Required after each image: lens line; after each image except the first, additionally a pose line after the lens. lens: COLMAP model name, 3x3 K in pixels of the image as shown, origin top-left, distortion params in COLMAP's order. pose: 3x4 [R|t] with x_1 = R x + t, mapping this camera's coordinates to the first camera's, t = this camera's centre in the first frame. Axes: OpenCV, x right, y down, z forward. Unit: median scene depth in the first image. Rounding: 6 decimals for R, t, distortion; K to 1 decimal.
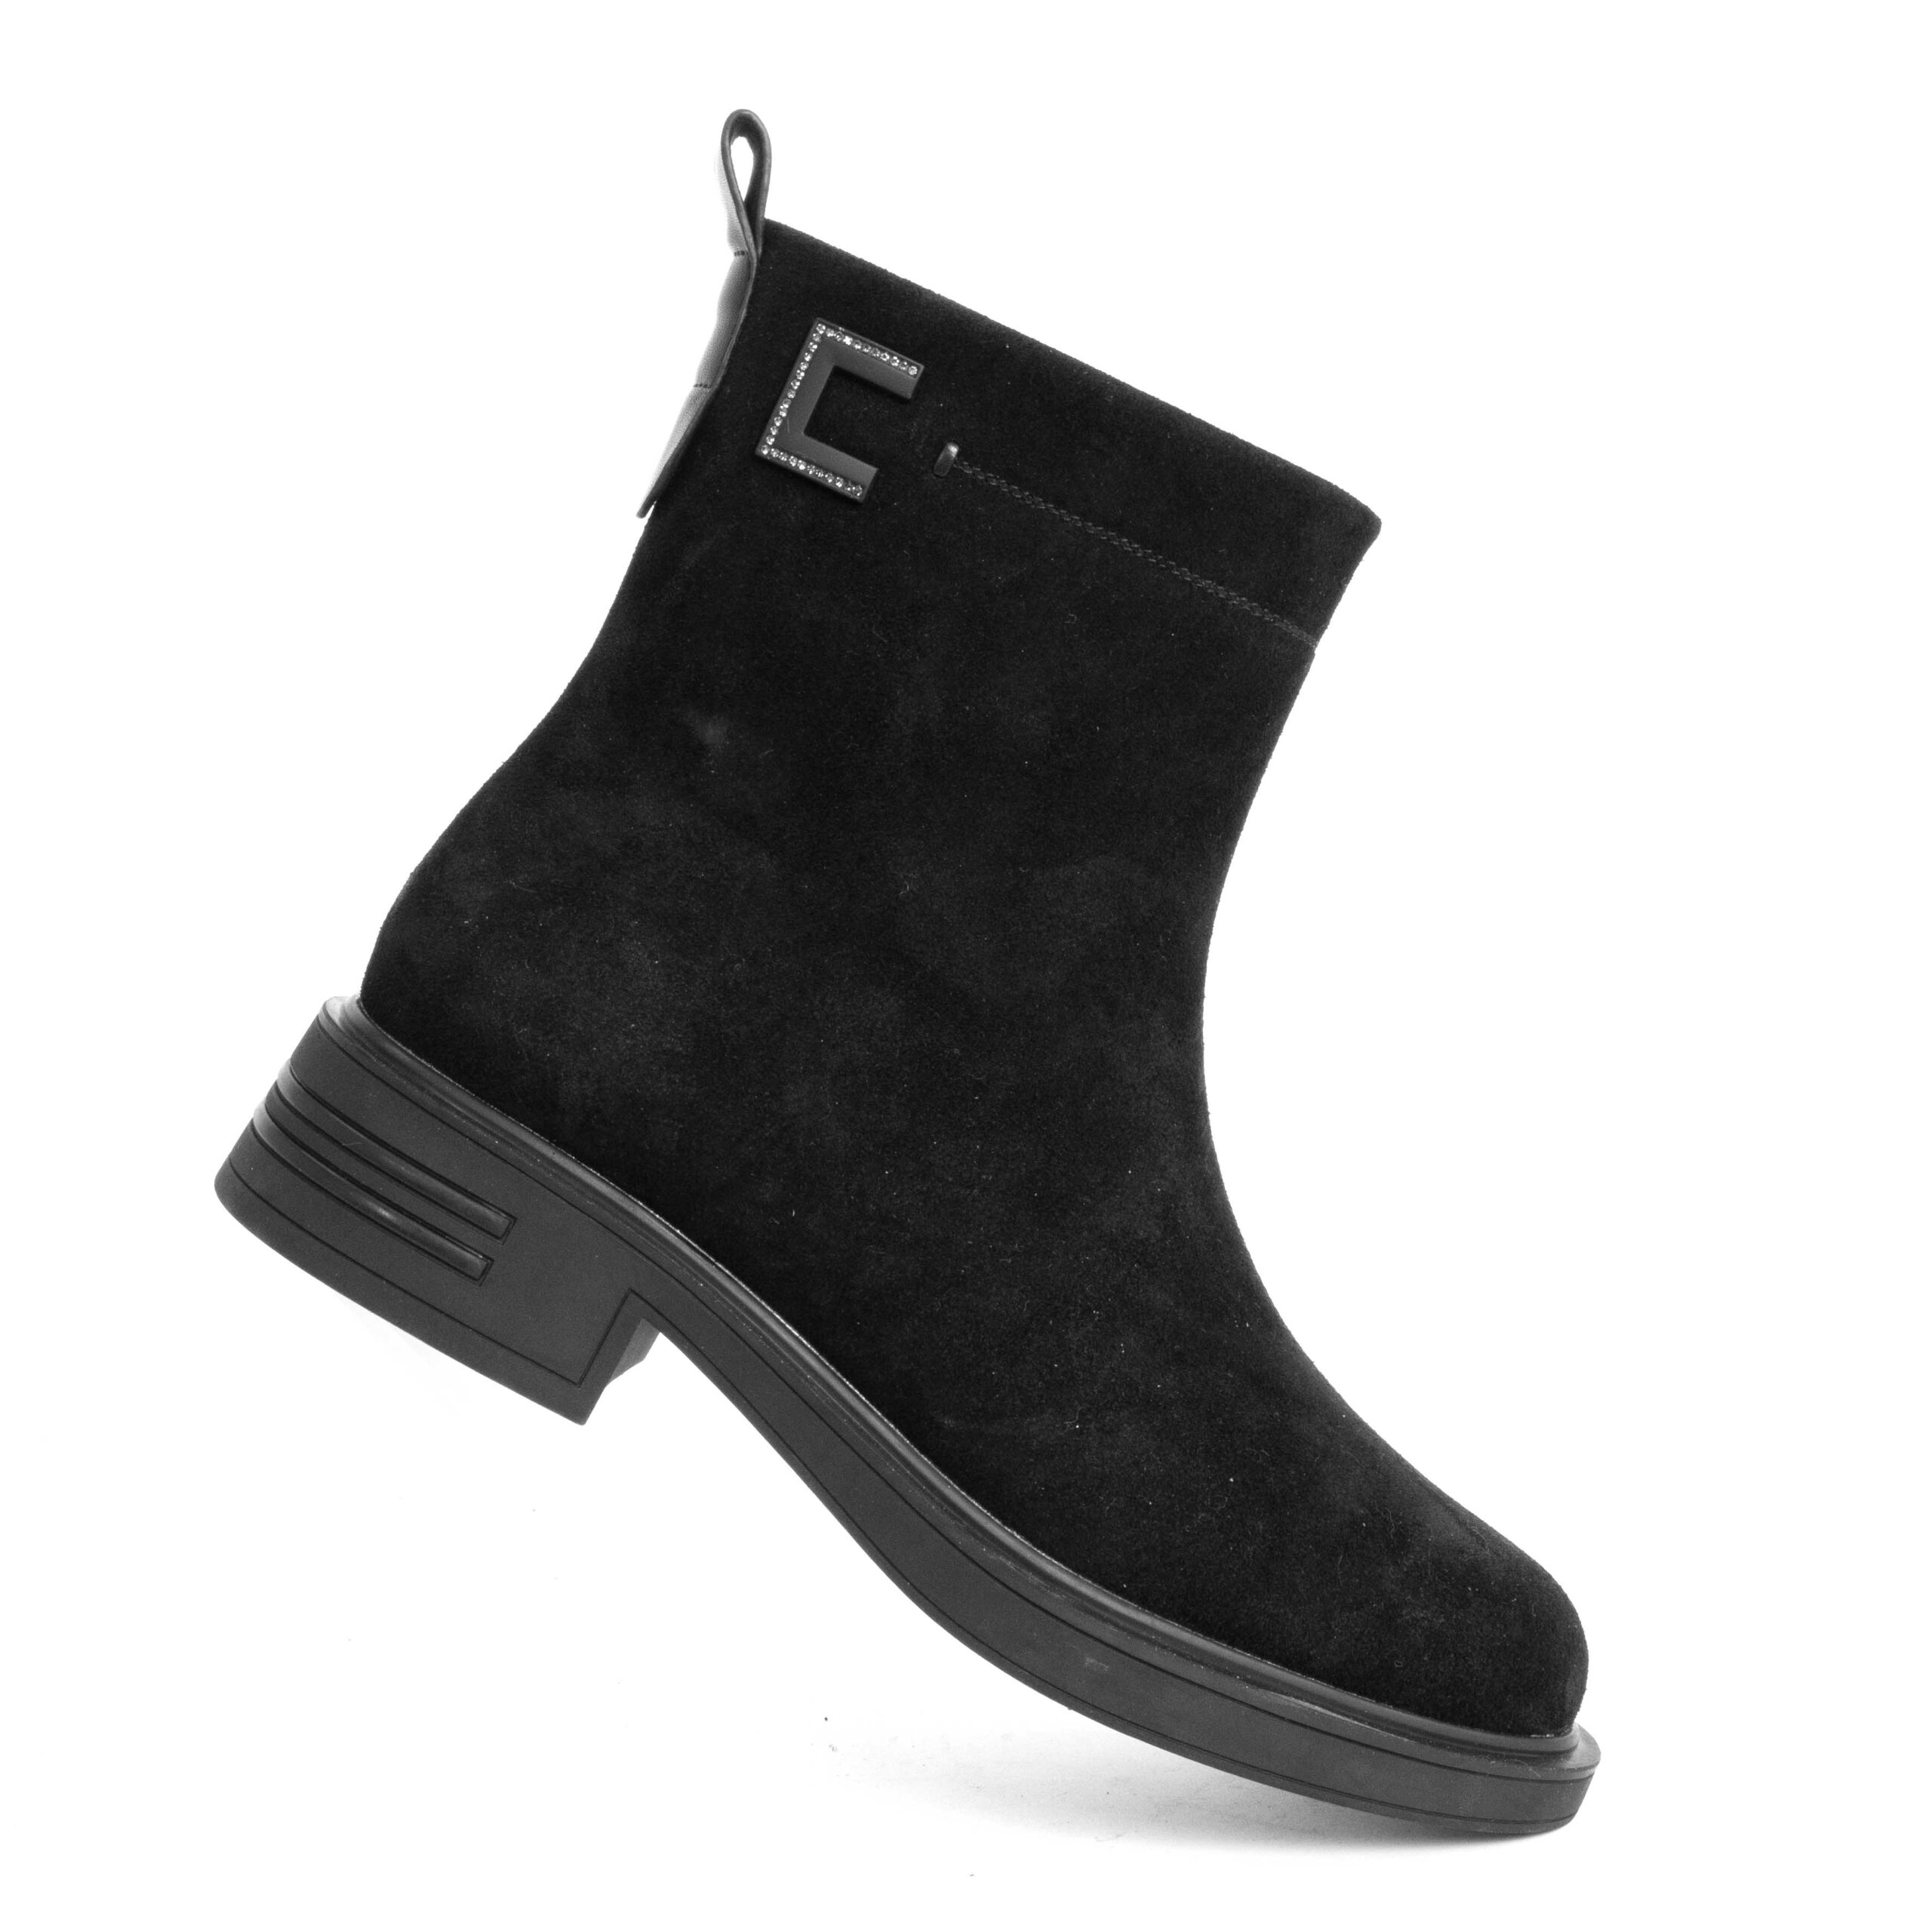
lens RADIAL K [[3312.3, 0, 965.1], [0, 3312.3, 1004.0], [0, 0, 1]] dist [-0.004618, 0.144130]
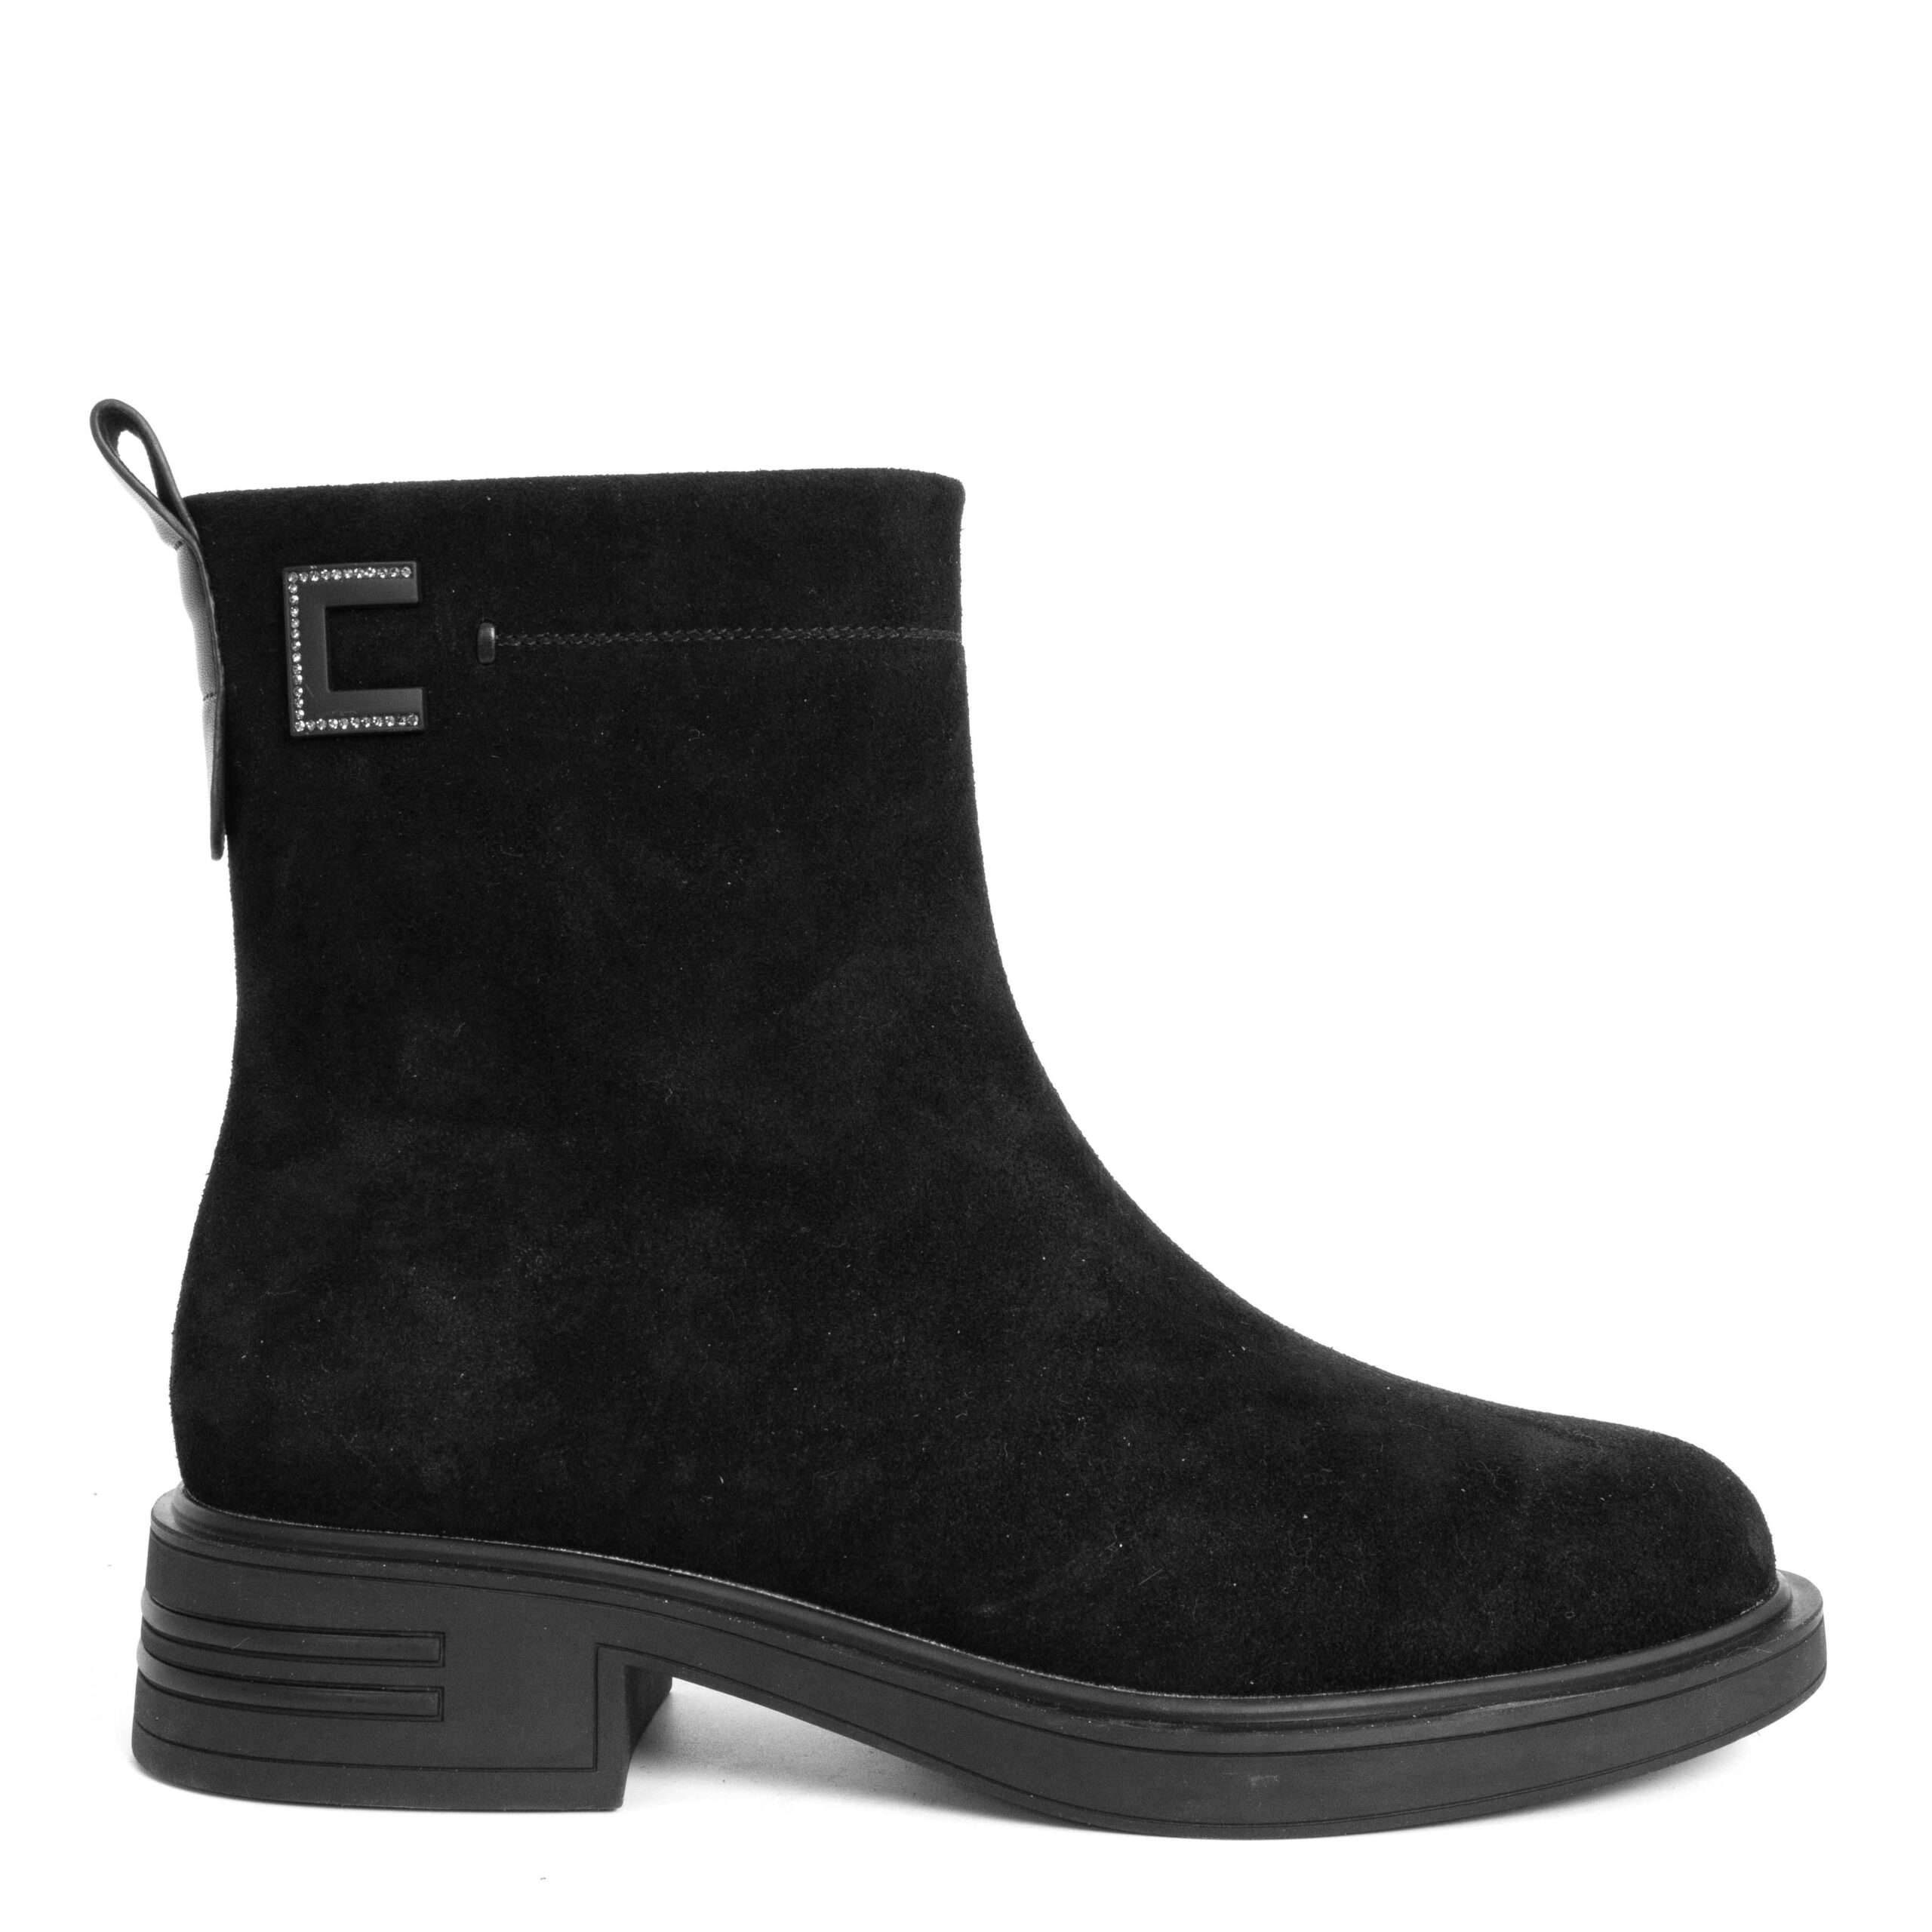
lens RADIAL K [[3312.3, 0, 965.1], [0, 3312.3, 1004.0], [0, 0, 1]] dist [-0.004618, 0.144130]
pose [[0.886636, -0.461671, 0.027121, 0.039116], [0.462333, 0.886265, -0.027974, 0.005550], [-0.011122, 0.037341, 0.999241, 0.114446]]
